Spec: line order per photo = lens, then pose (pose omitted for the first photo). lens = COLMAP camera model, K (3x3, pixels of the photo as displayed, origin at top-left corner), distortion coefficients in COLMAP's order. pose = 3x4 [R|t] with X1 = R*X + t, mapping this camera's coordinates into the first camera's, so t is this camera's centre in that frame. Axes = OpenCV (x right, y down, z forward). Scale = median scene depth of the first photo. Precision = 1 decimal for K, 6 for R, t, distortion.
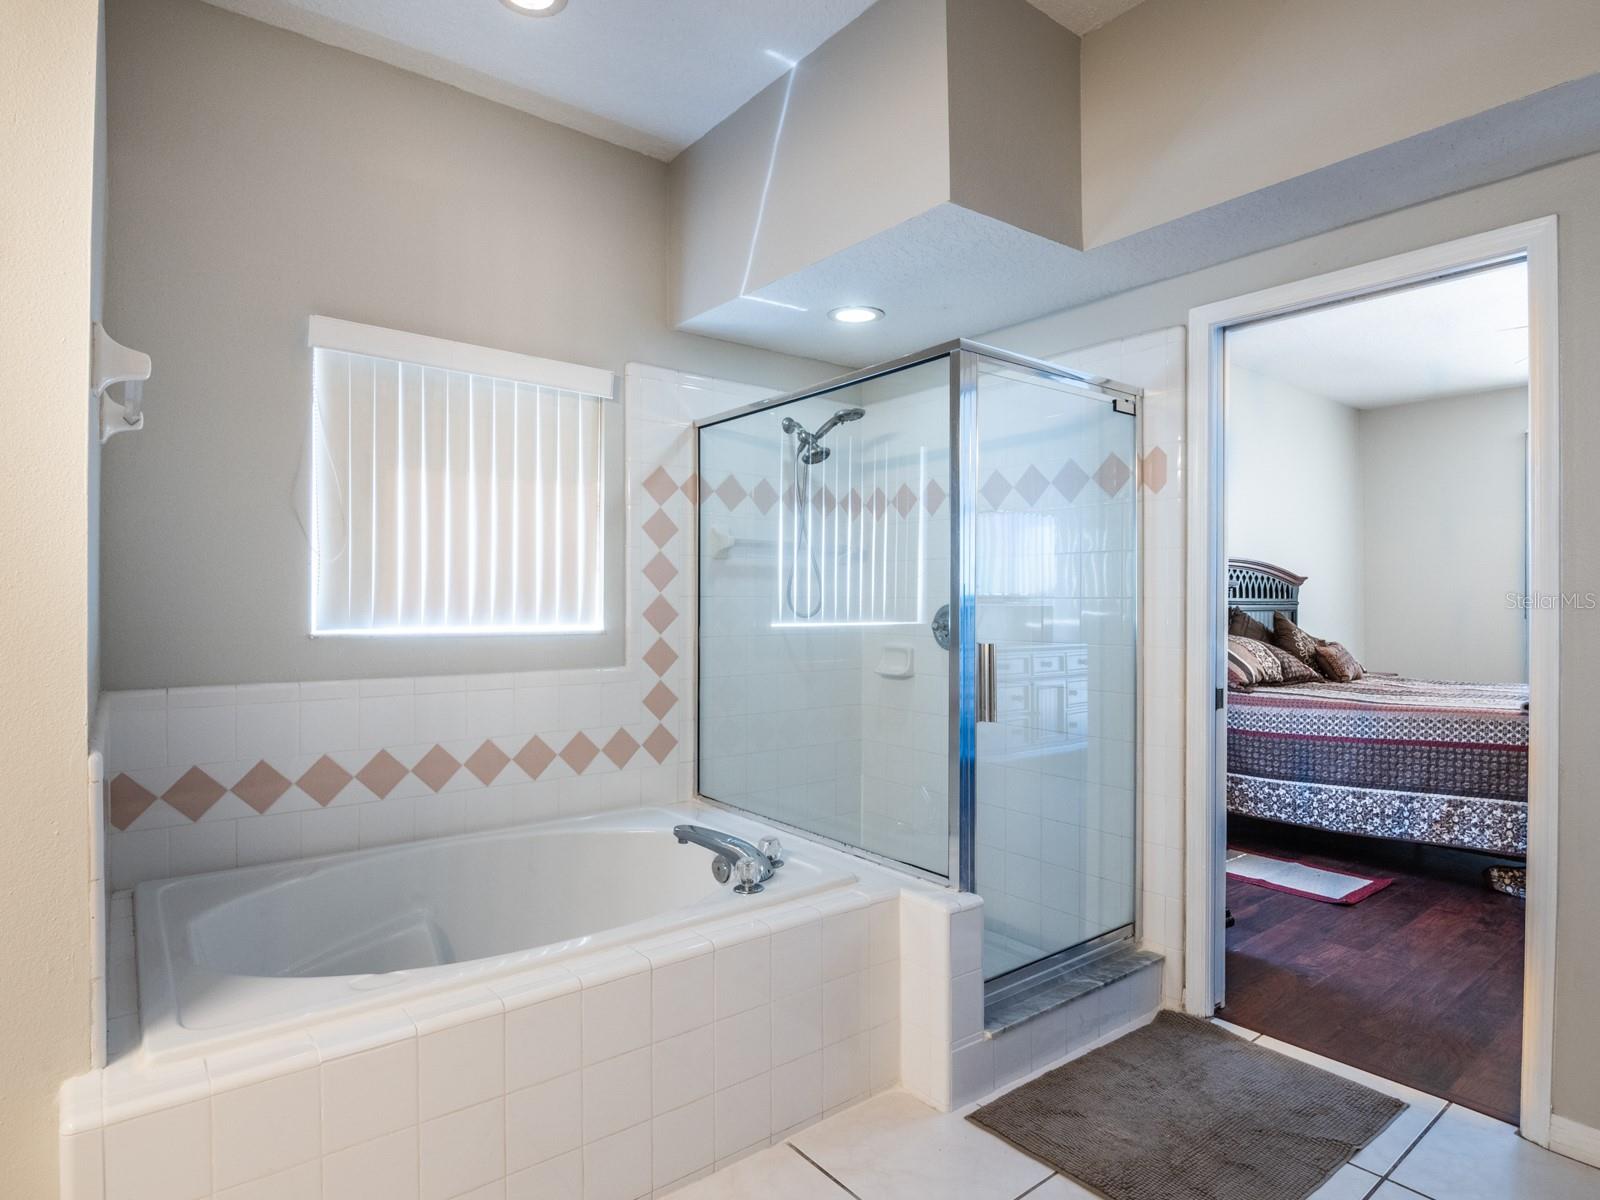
lens RADIAL K [[872.9, 0, 798.3], [0, 872.9, 599.4], [0, 0, 1]] dist [-0.012381, -0.002305]
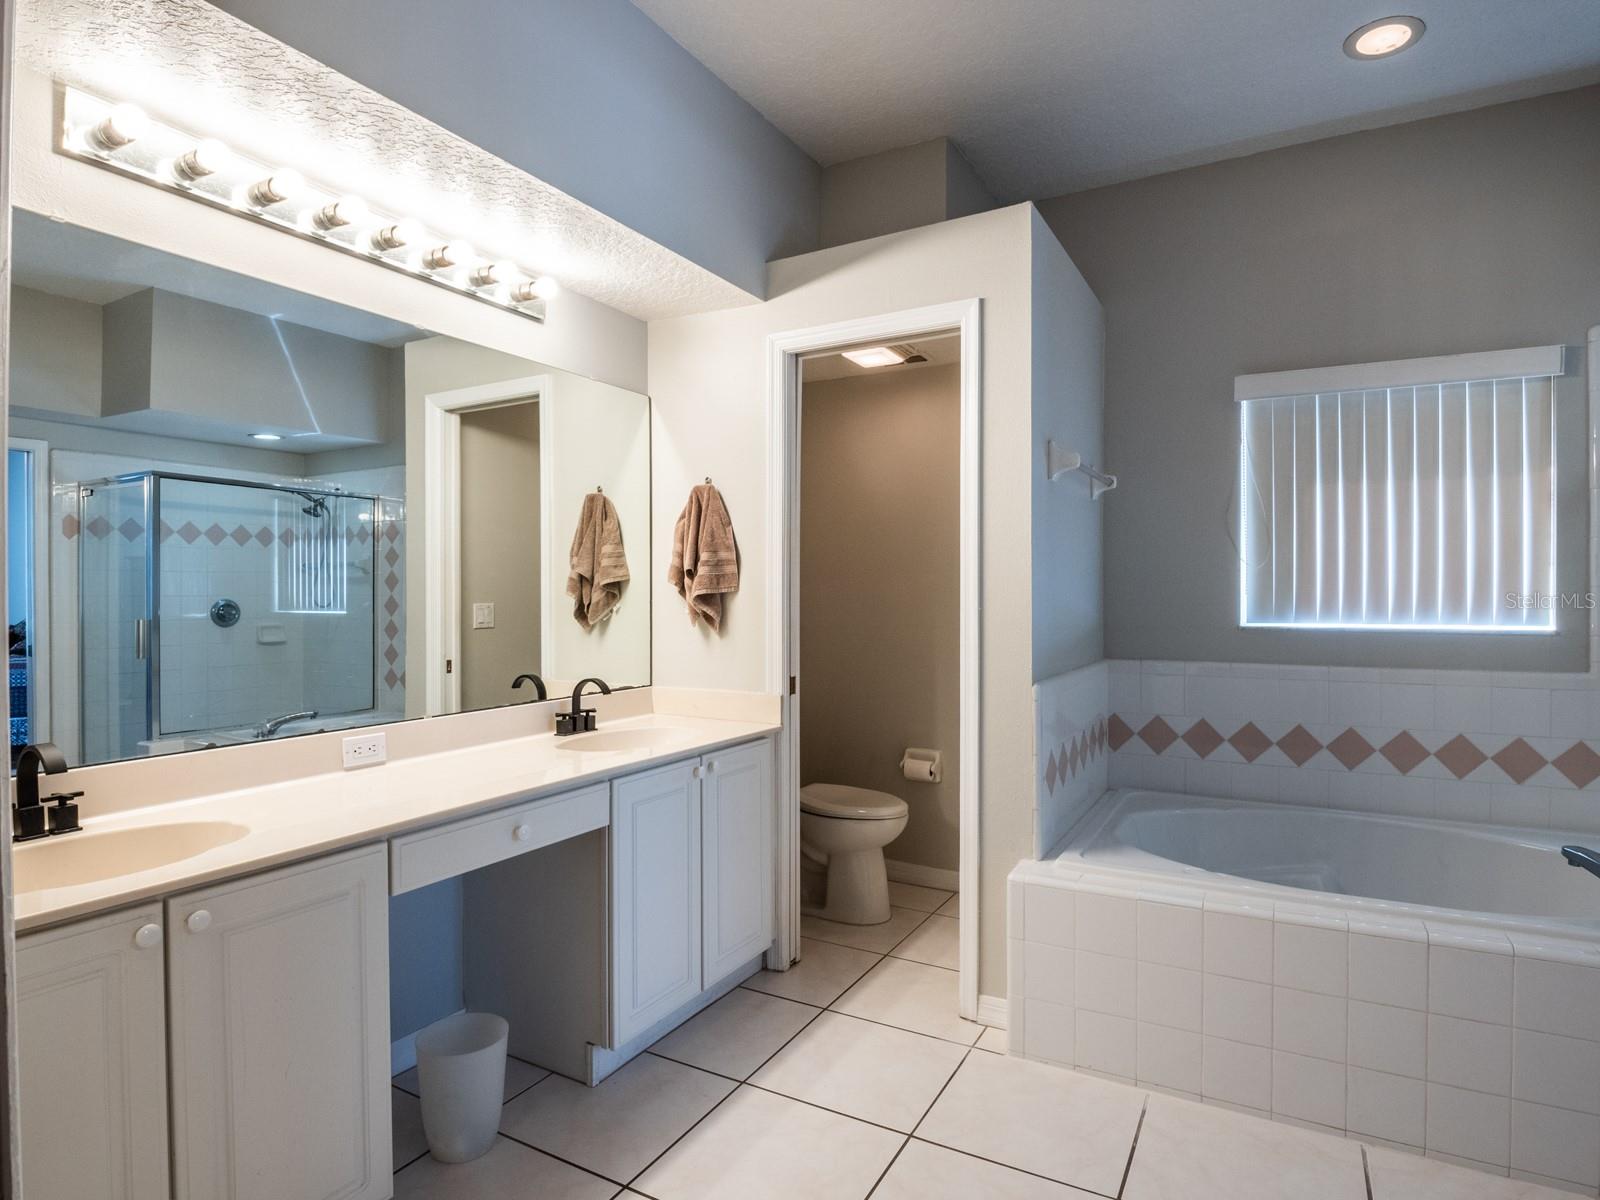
lens RADIAL K [[872.9, 0, 799.3], [0, 872.9, 598.7], [0, 0, 1]] dist [-0.012381, -0.002305]
pose [[0.387462, 0.001787, -0.921884, 0.338819], [0.005702, 0.999974, 0.004335, -0.008078], [0.921868, -0.006937, 0.387442, -0.085164]]
